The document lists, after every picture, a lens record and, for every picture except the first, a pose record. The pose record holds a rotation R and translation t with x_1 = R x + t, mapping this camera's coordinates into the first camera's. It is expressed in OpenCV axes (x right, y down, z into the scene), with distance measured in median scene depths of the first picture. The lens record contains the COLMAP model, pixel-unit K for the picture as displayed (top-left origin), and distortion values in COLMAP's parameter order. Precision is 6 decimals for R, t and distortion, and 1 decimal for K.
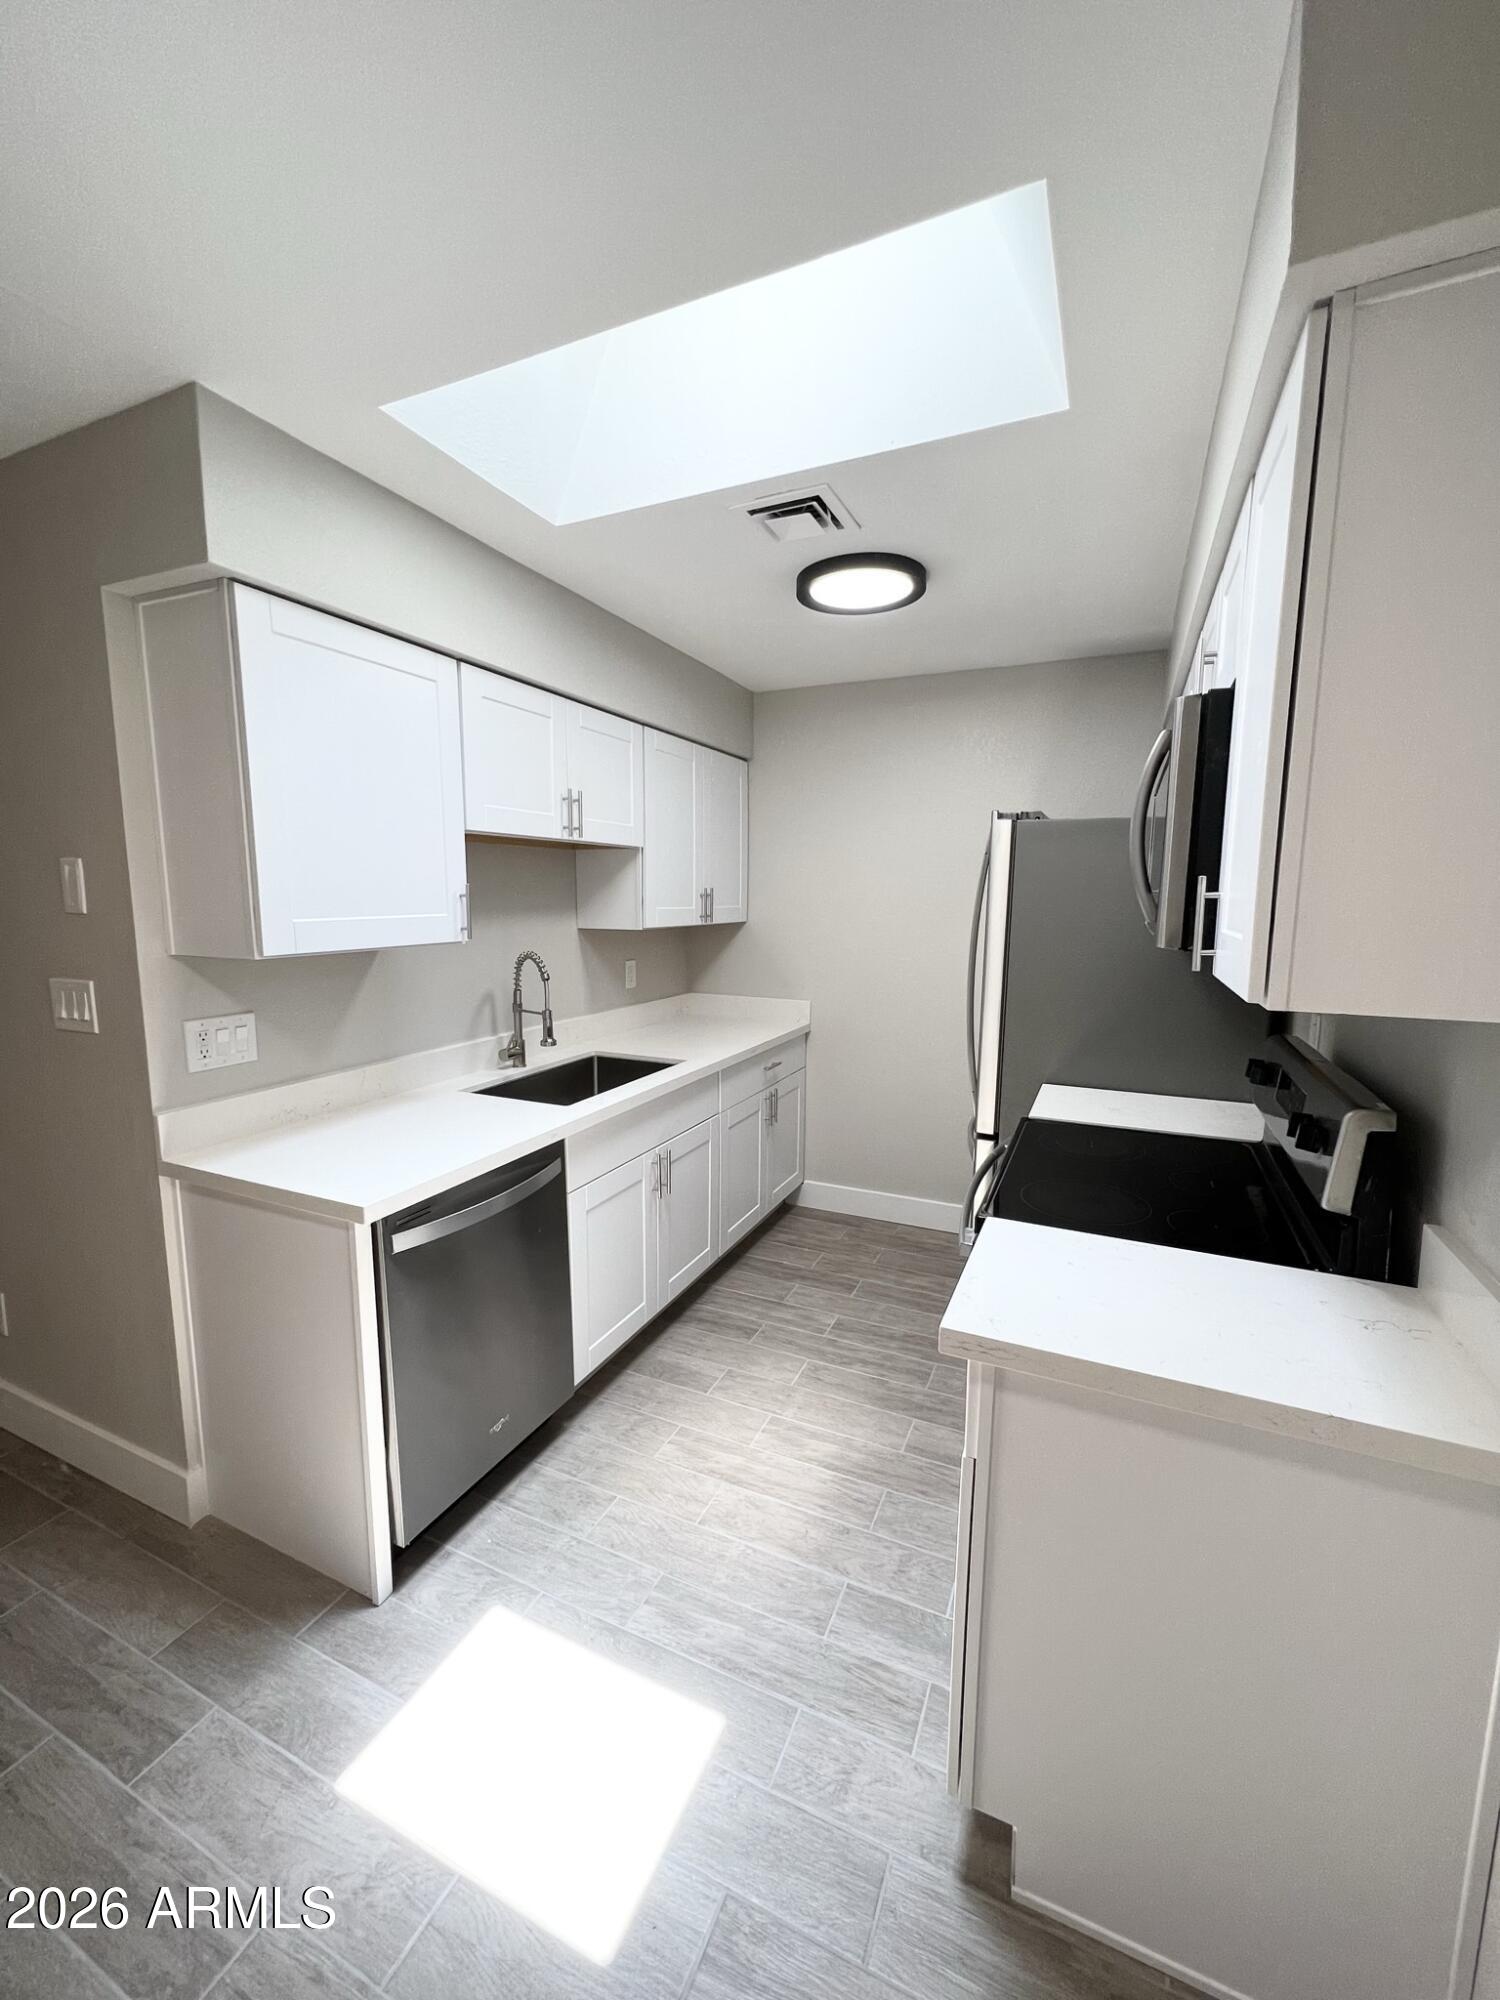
lens RADIAL K [[802.0, 0, 751.9], [0, 802.0, 997.6], [0, 0, 1]] dist [-0.003548, 0.000594]
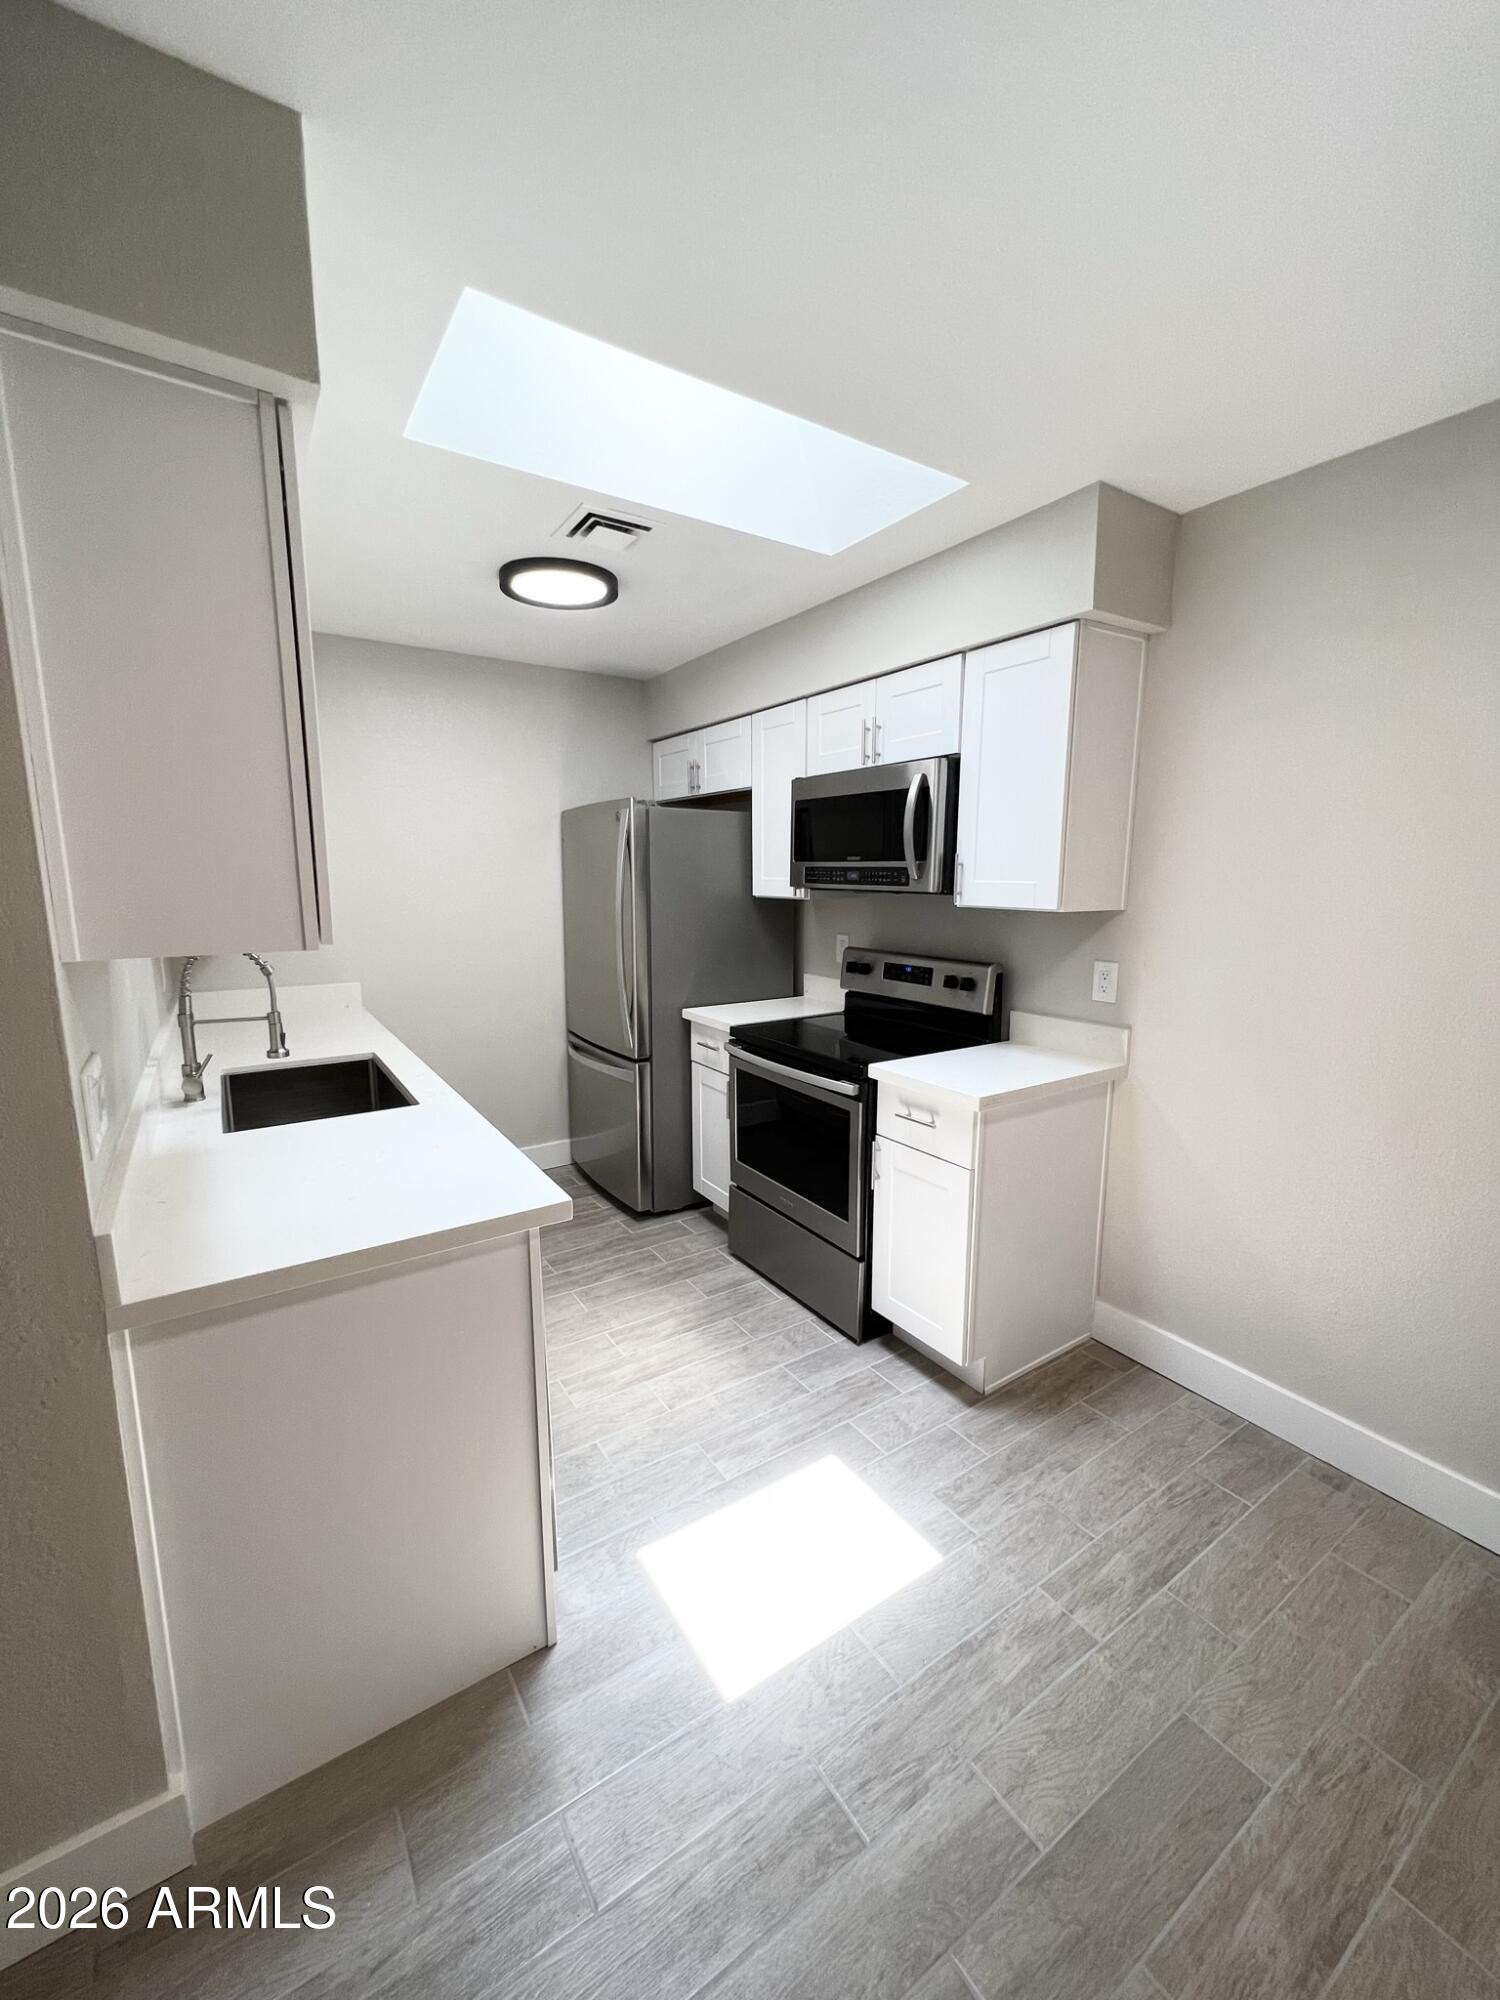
lens RADIAL K [[802.0, 0, 752.5], [0, 802.0, 1015.0], [0, 0, 1]] dist [-0.003548, 0.000594]
pose [[0.528270, -0.157804, 0.834284, -0.962554], [0.113961, 0.986865, 0.114504, -0.024415], [-0.841394, 0.034587, 0.539314, 0.284330]]
